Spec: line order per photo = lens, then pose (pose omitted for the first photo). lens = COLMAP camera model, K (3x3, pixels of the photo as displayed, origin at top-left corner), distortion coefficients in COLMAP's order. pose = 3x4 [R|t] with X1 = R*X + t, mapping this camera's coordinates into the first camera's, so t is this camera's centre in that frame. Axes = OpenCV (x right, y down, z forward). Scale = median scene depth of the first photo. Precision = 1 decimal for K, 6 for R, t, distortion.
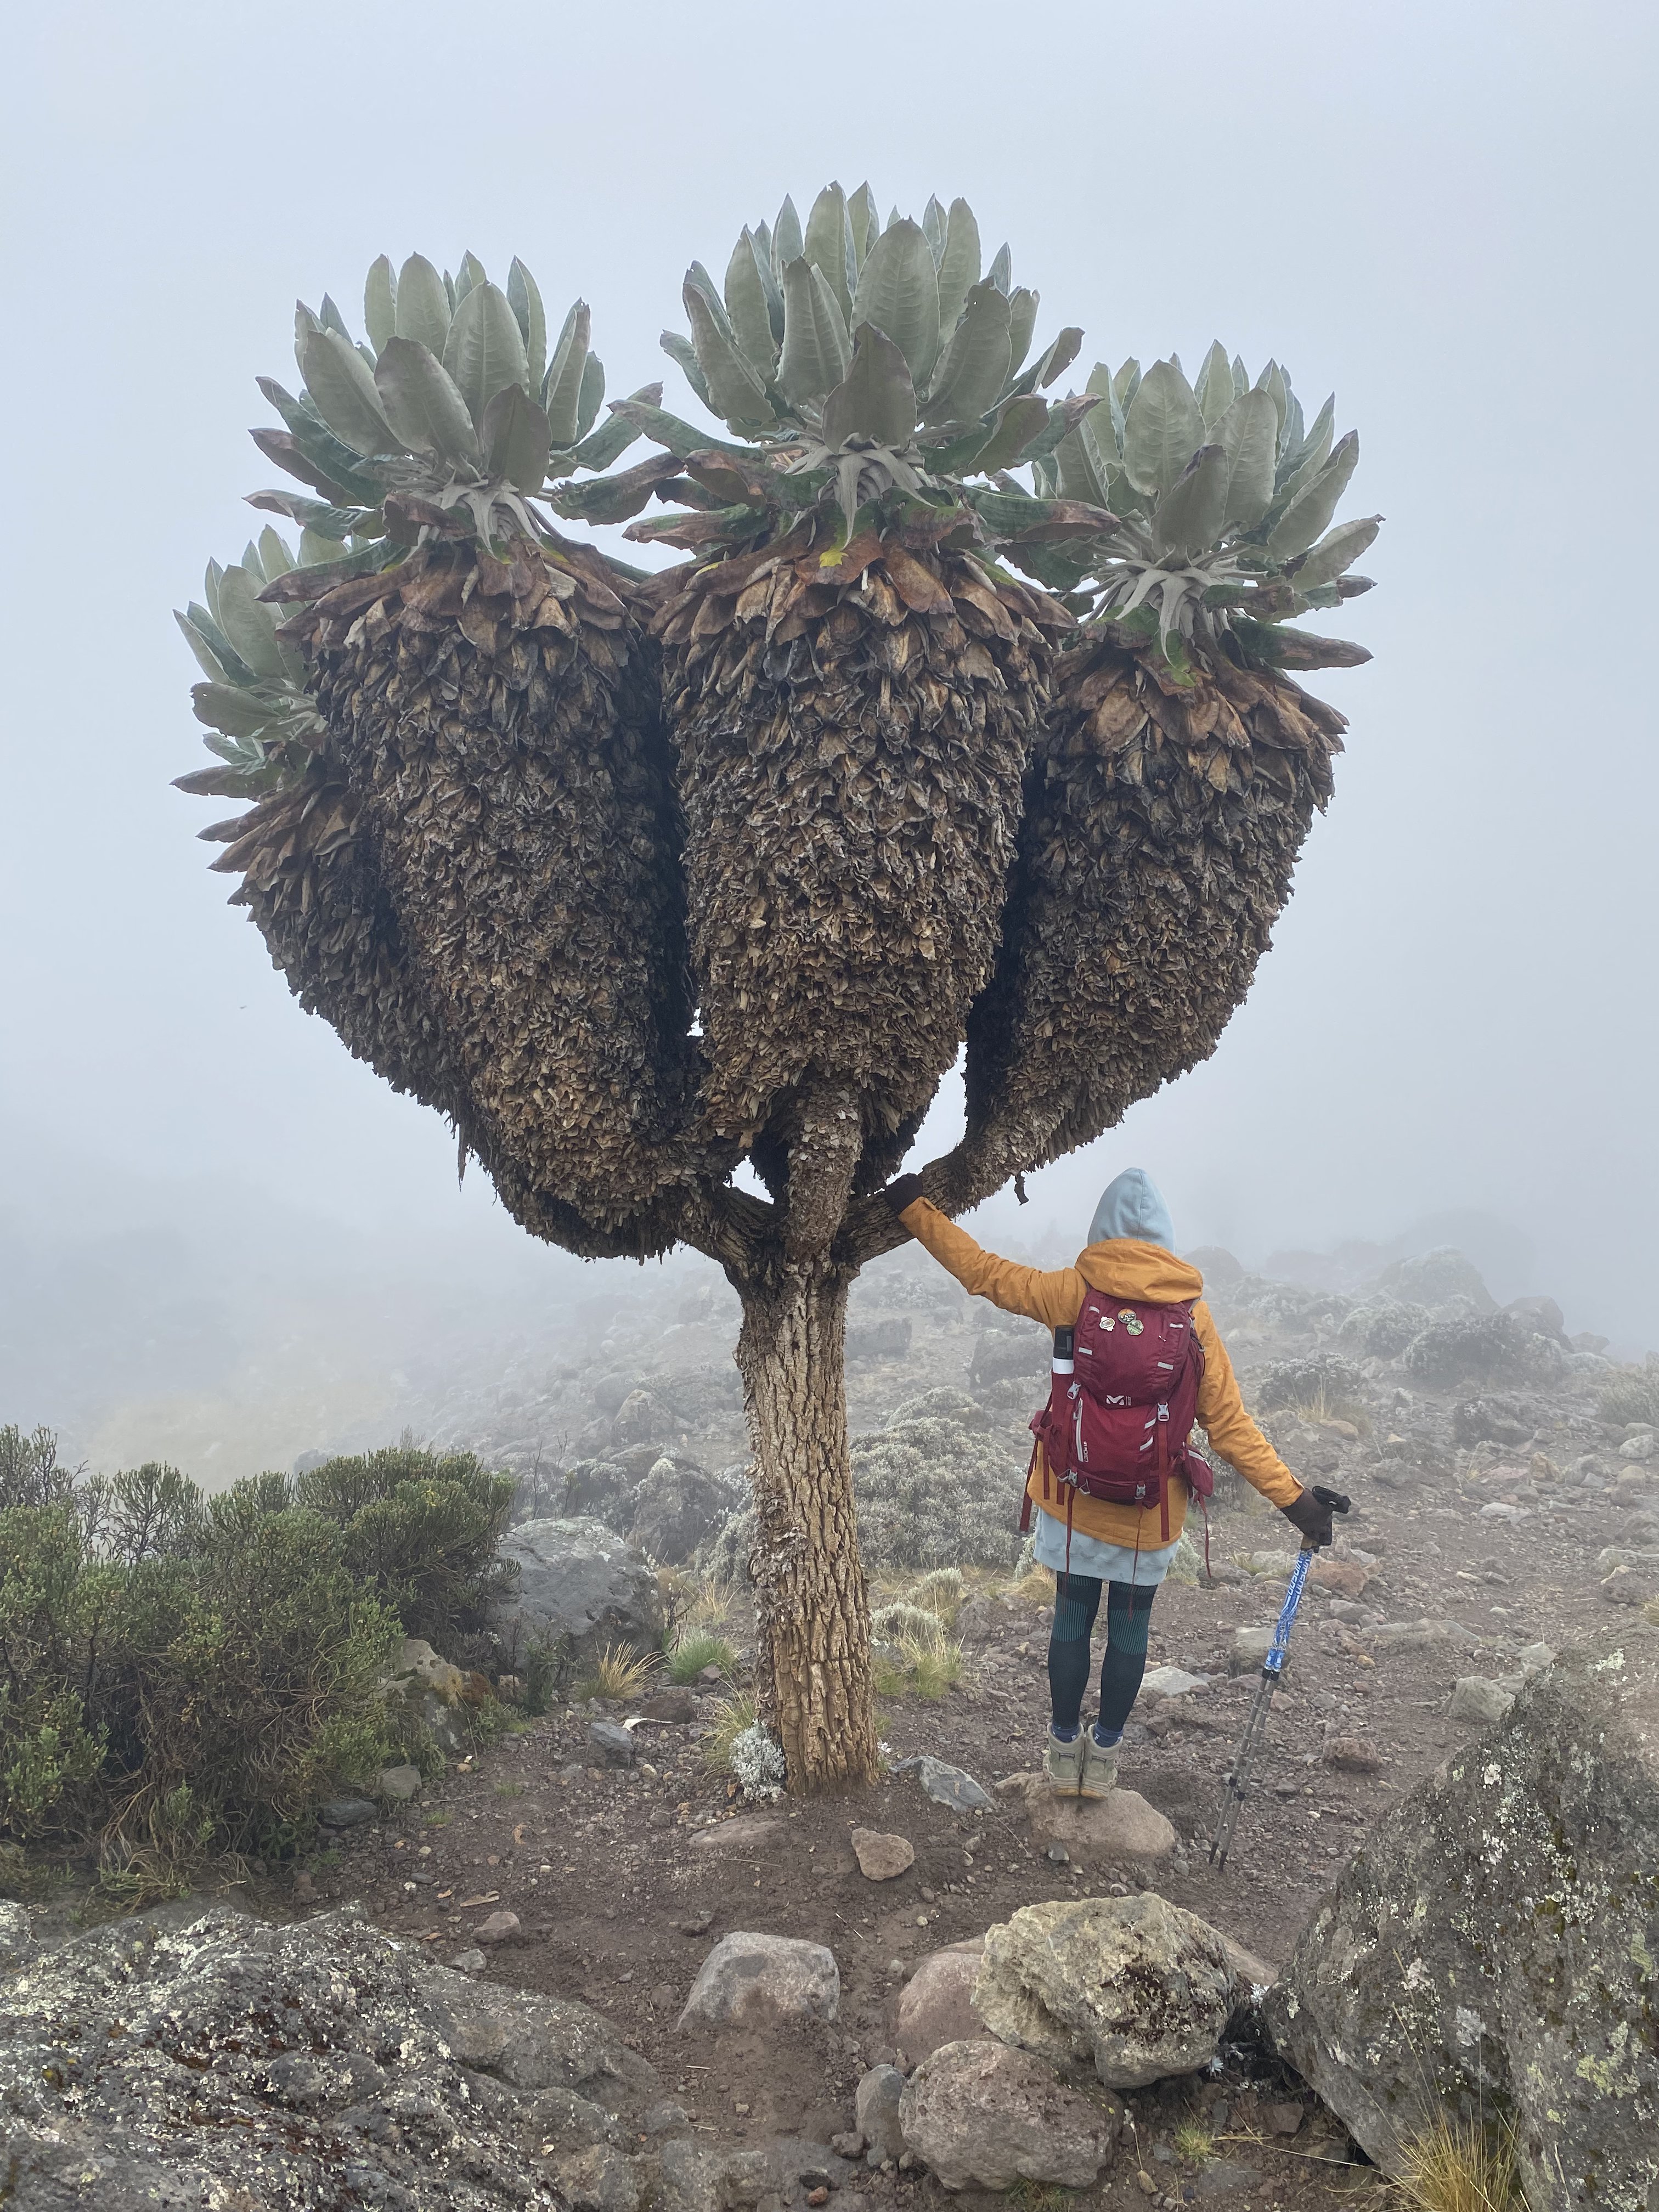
lens RADIAL K [[1654.6, 0, 833.9], [0, 1654.6, 1109.6], [0, 0, 1]] dist [0.006446, -0.001739]
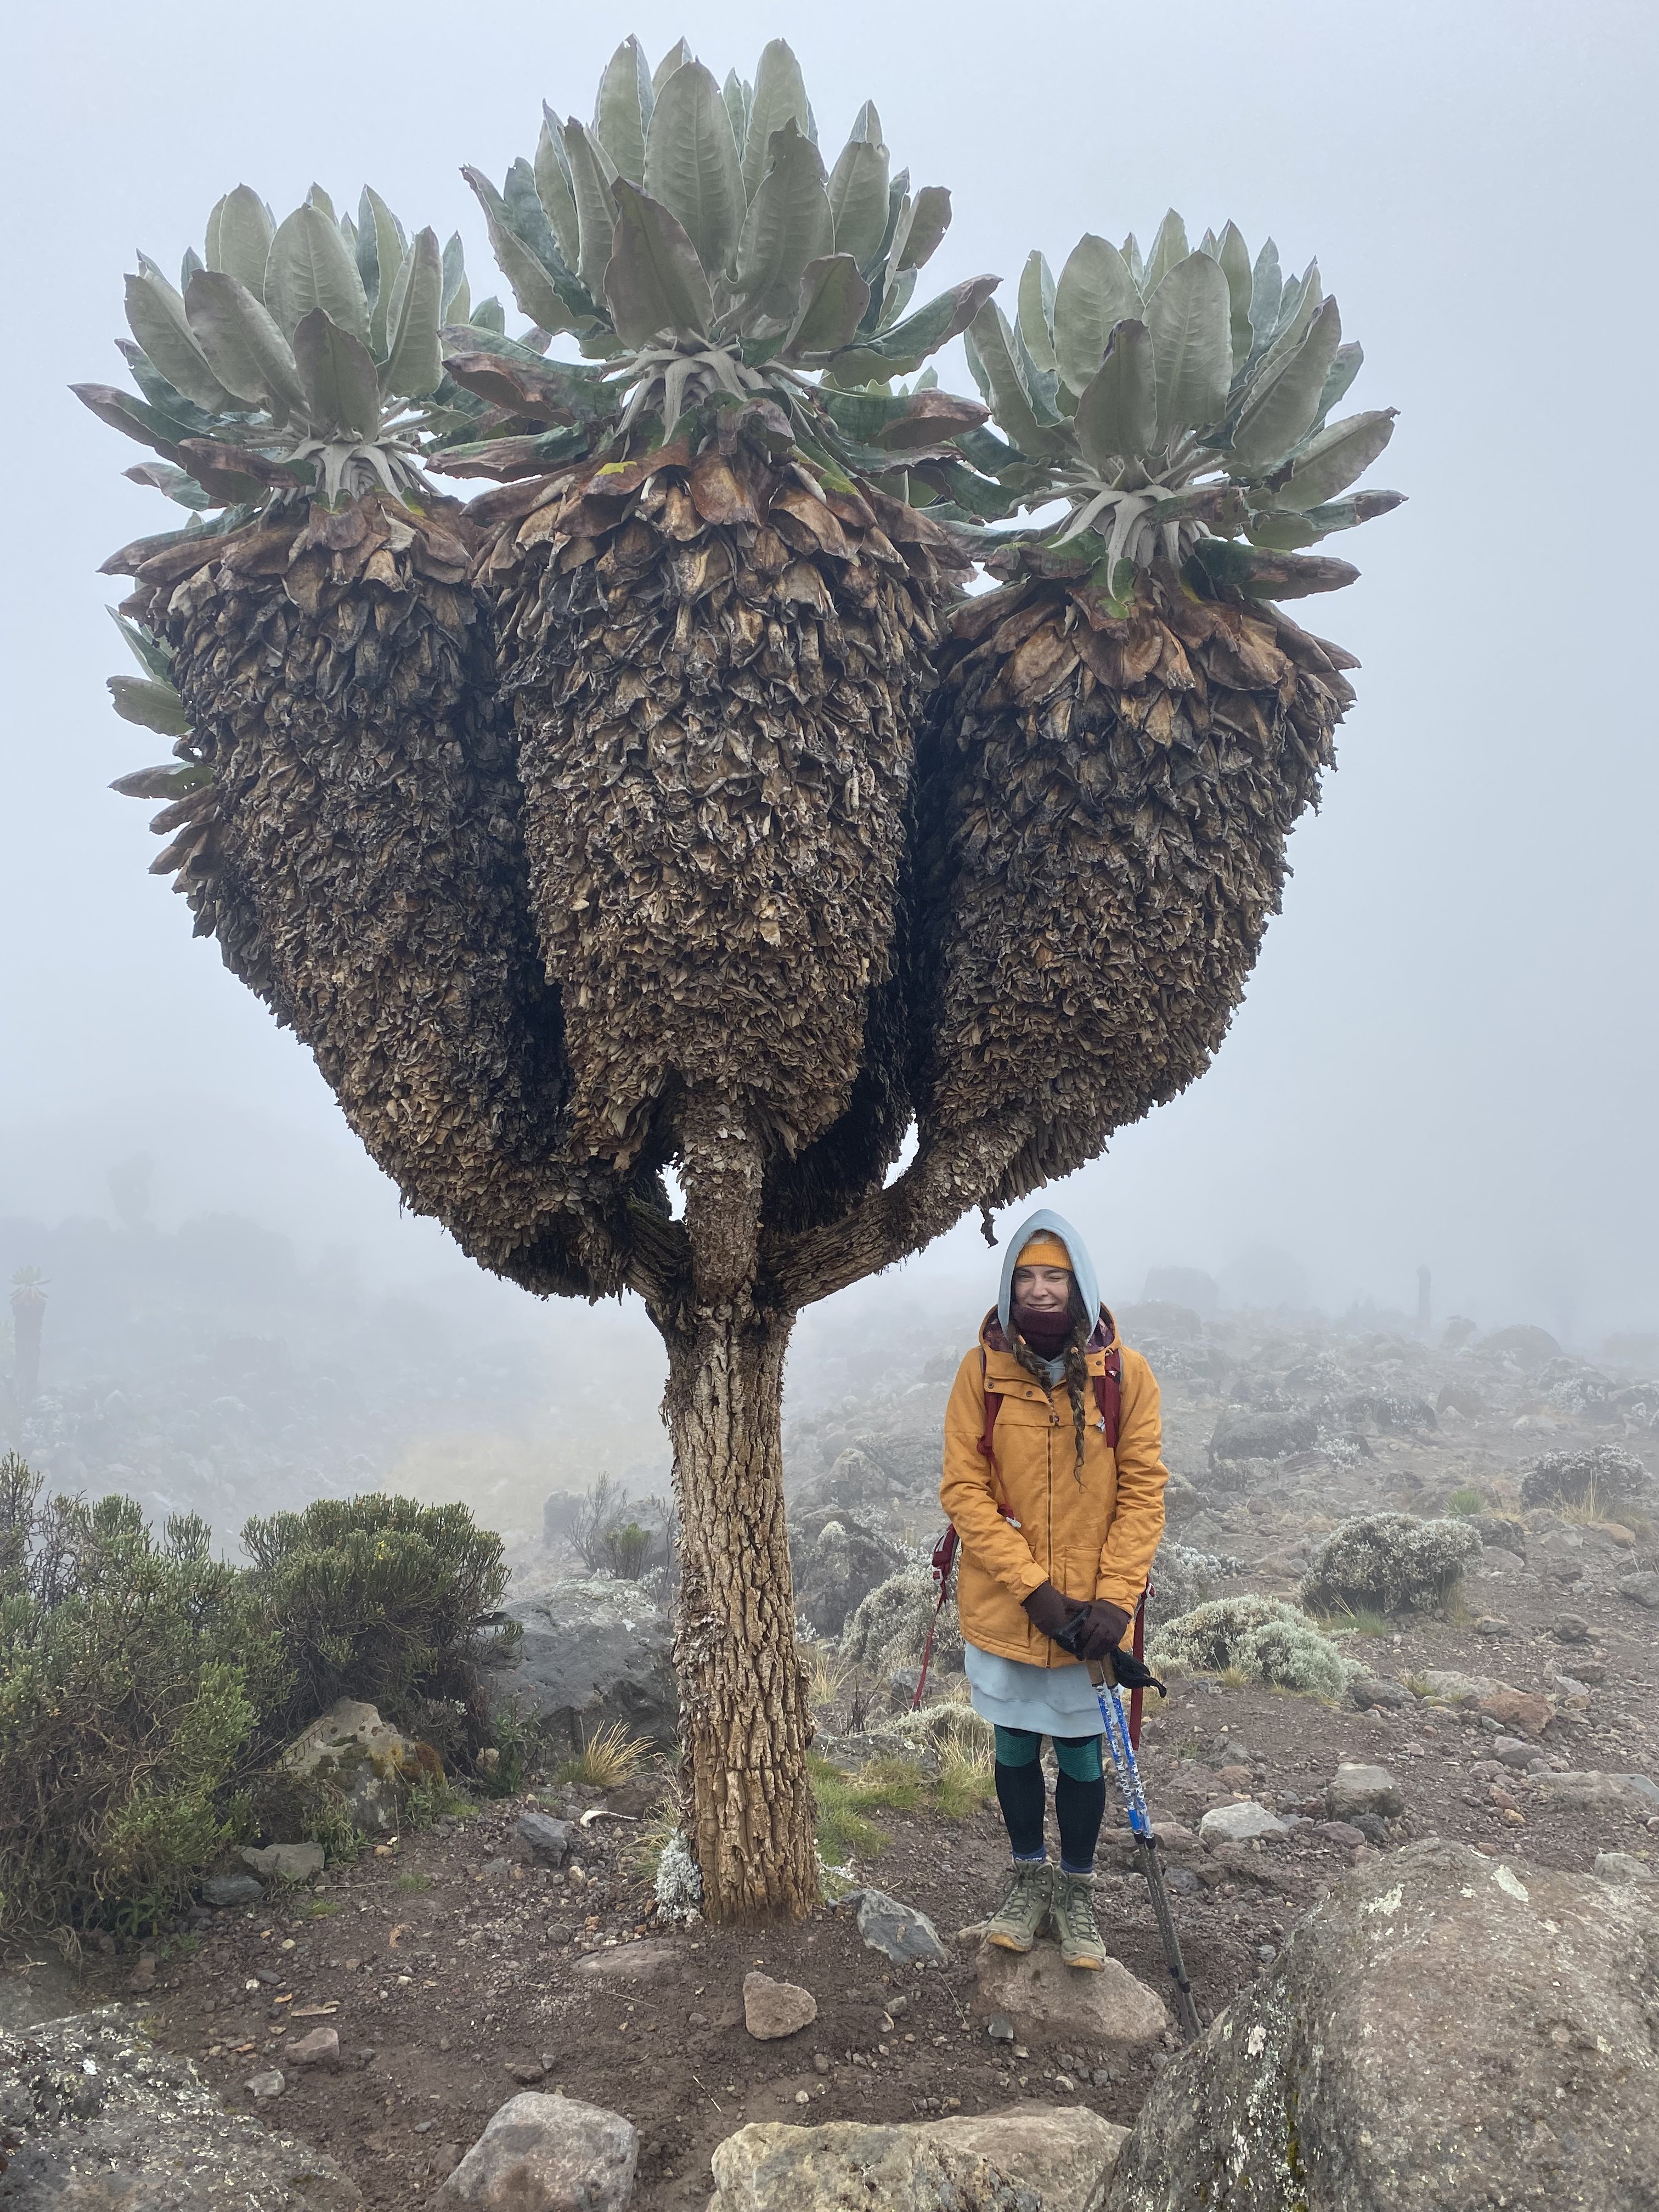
lens RADIAL K [[1654.6, 0, 817.3], [0, 1654.6, 1110.3], [0, 0, 1]] dist [0.006446, -0.001739]
pose [[0.980729, 0.010171, -0.195107, 0.223967], [-0.017238, 0.999254, -0.034559, 0.020629], [0.194610, 0.037257, 0.980173, 0.164634]]
